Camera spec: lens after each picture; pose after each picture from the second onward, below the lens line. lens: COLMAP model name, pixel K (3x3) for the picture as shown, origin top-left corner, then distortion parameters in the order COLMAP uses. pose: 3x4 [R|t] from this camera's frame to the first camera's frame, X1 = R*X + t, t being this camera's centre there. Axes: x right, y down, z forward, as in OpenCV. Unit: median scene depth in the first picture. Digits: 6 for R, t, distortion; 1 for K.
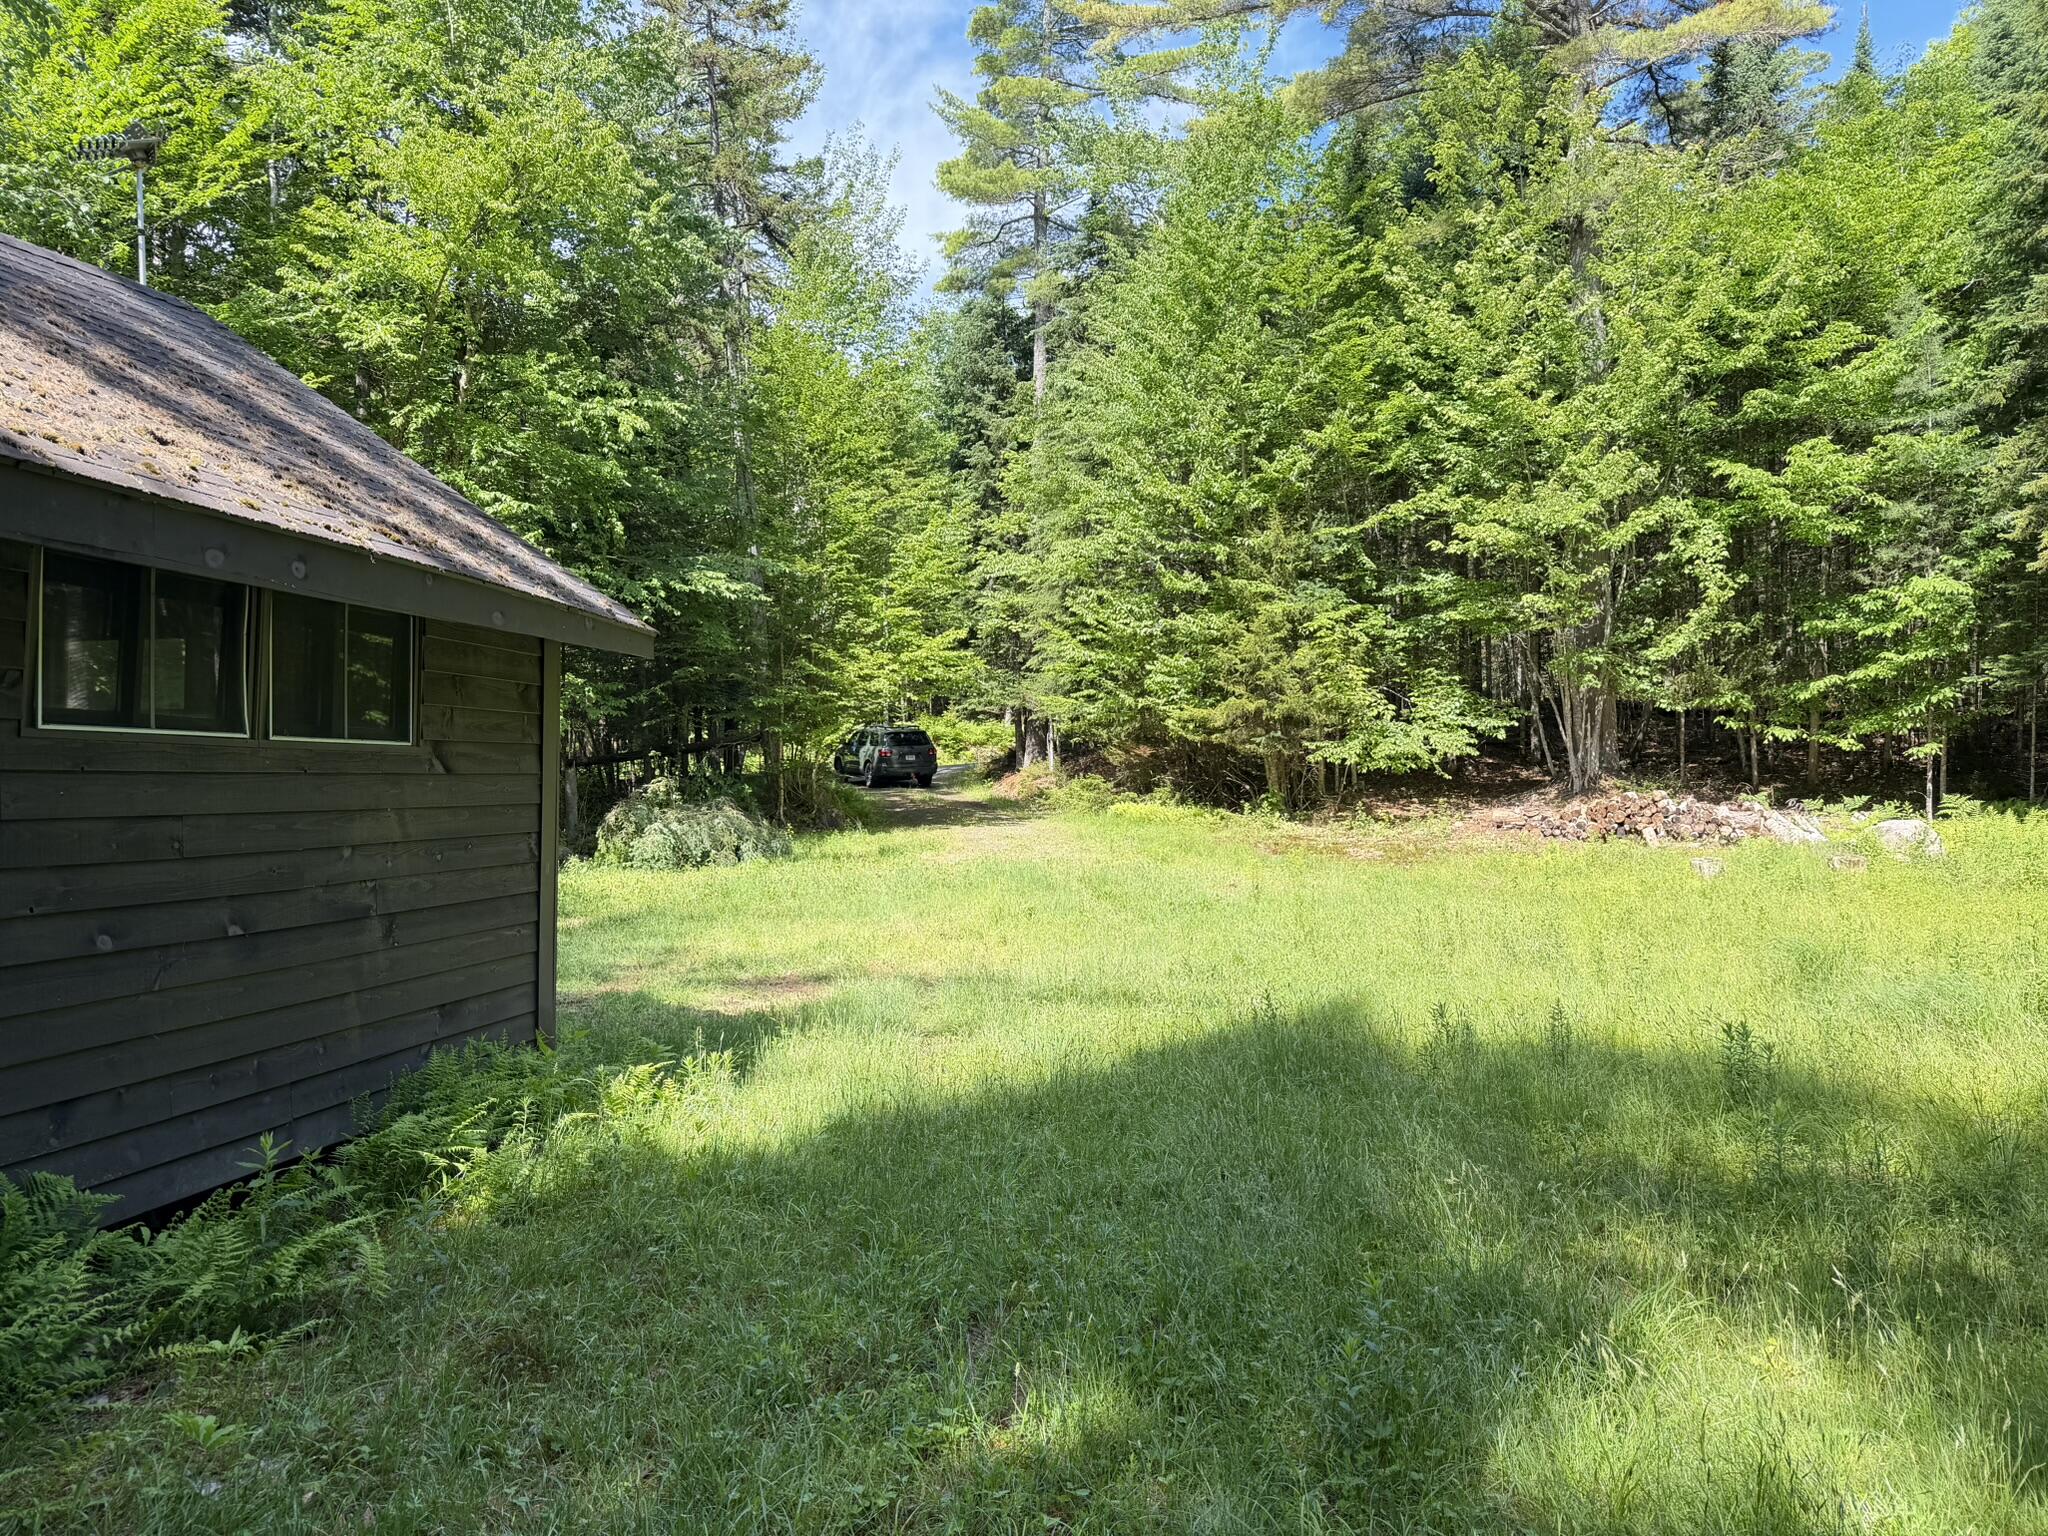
lens RADIAL K [[1290.6, 0, 1024.0], [0, 1290.6, 768.0], [0, 0, 1]] dist [0.055848, -0.083828]
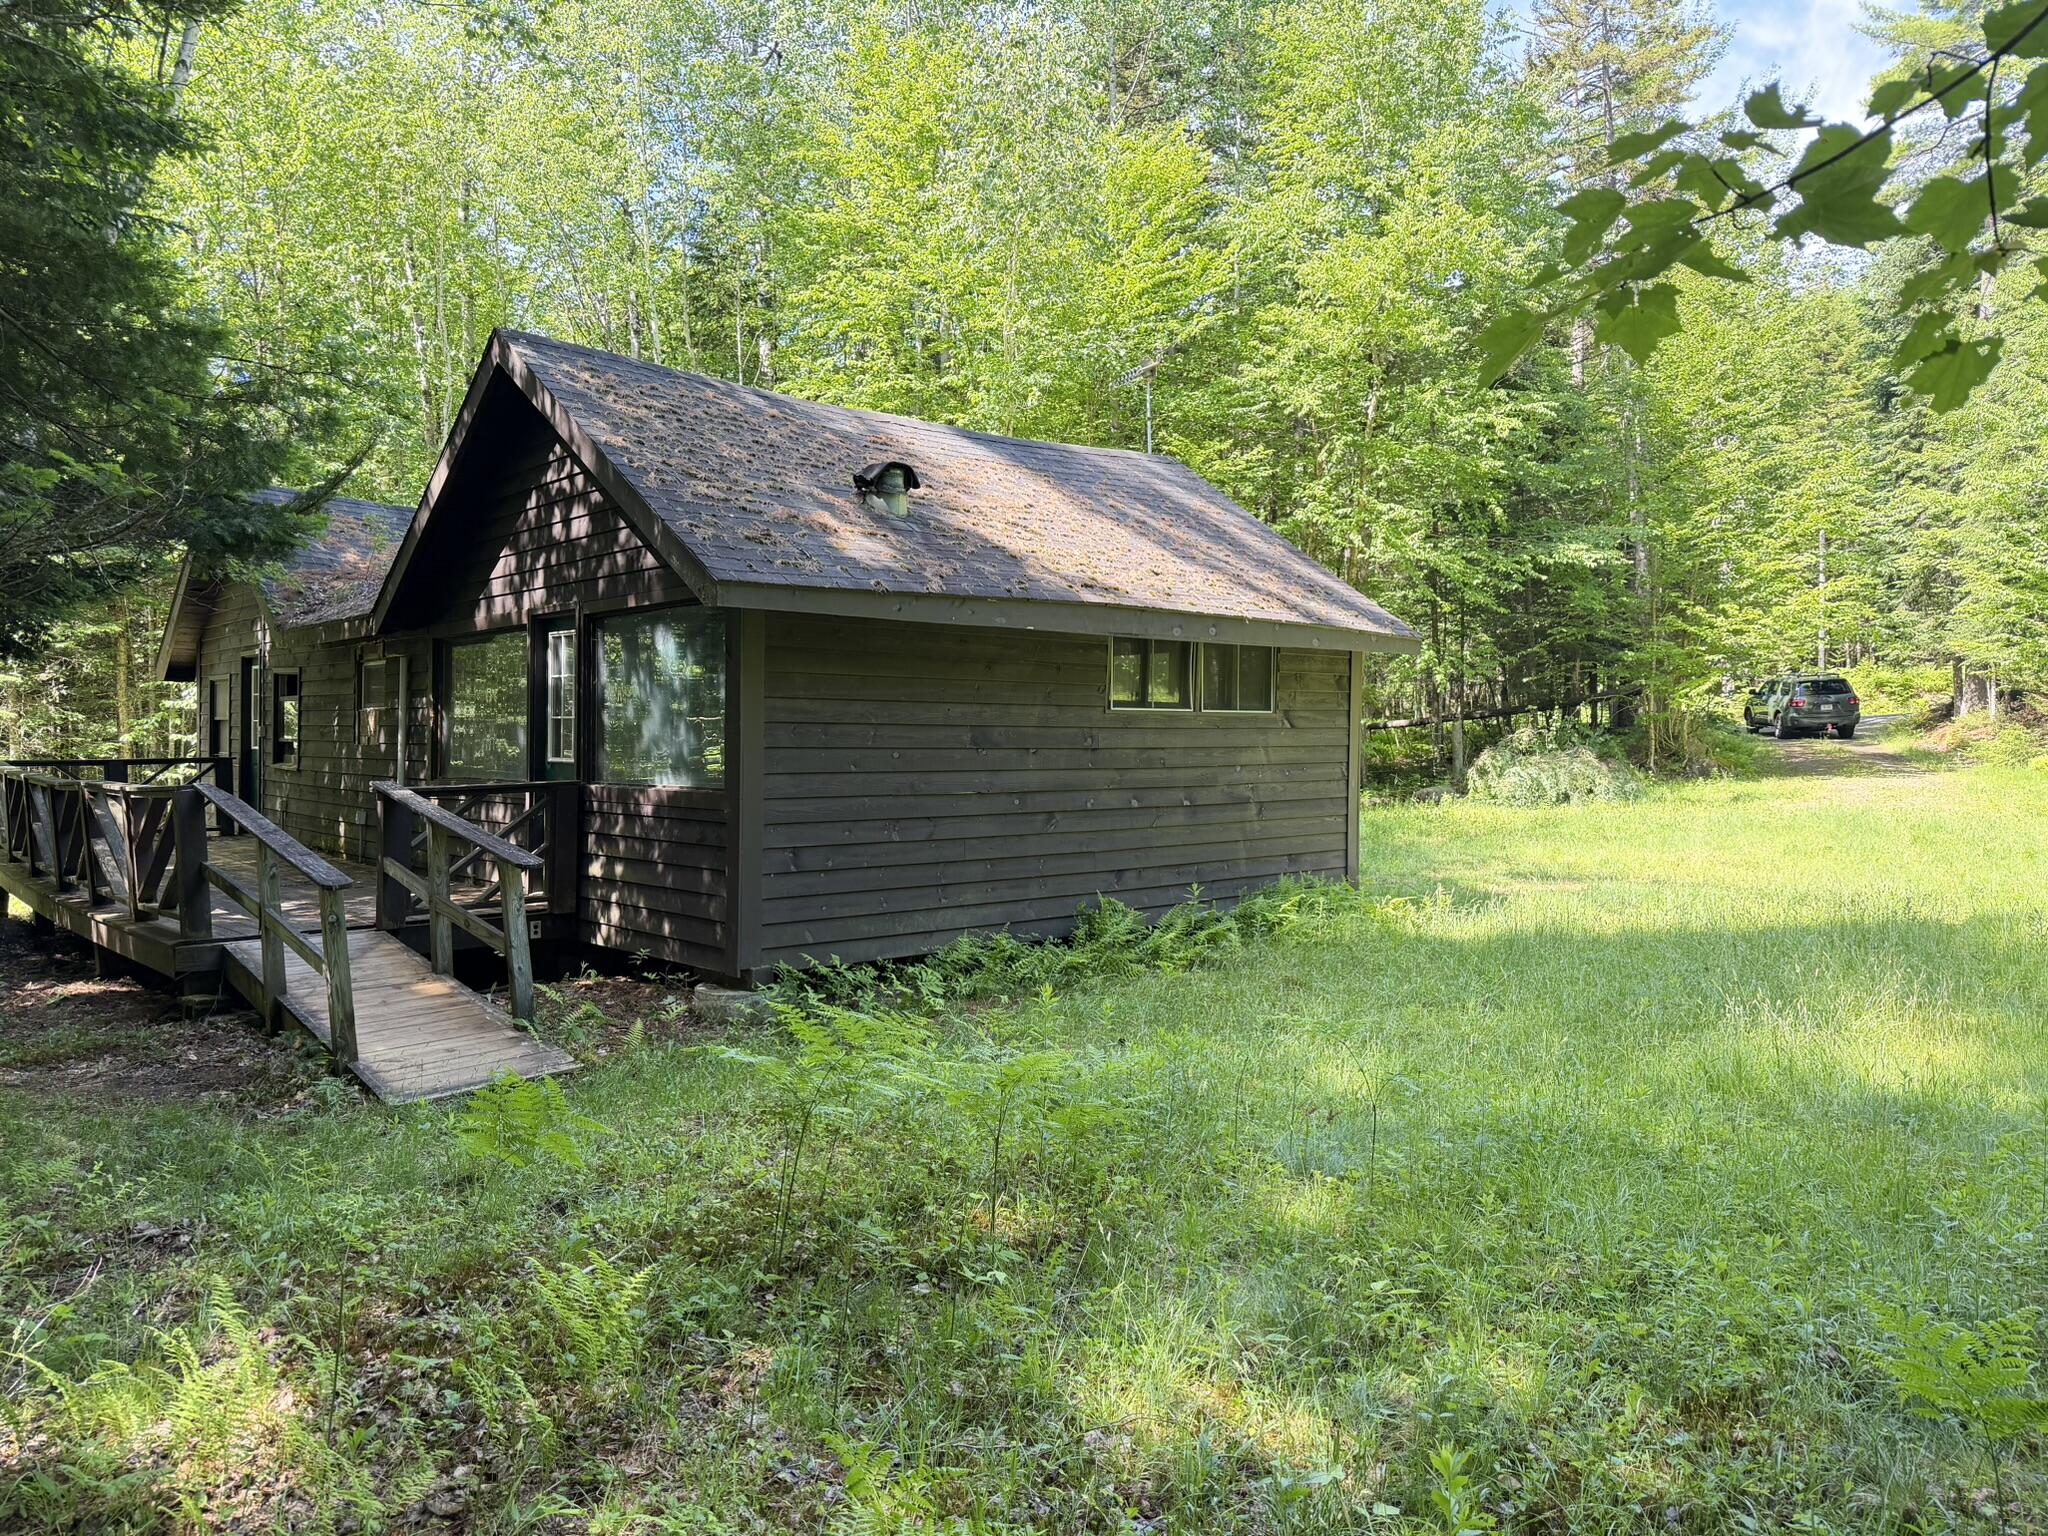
lens RADIAL K [[1290.6, 0, 1024.0], [0, 1290.6, 768.0], [0, 0, 1]] dist [0.055848, -0.083828]
pose [[0.760896, 0.024407, -0.648415, 0.136402], [0.001872, 0.999206, 0.039808, -0.003795], [0.648871, -0.031503, 0.760246, -0.188727]]
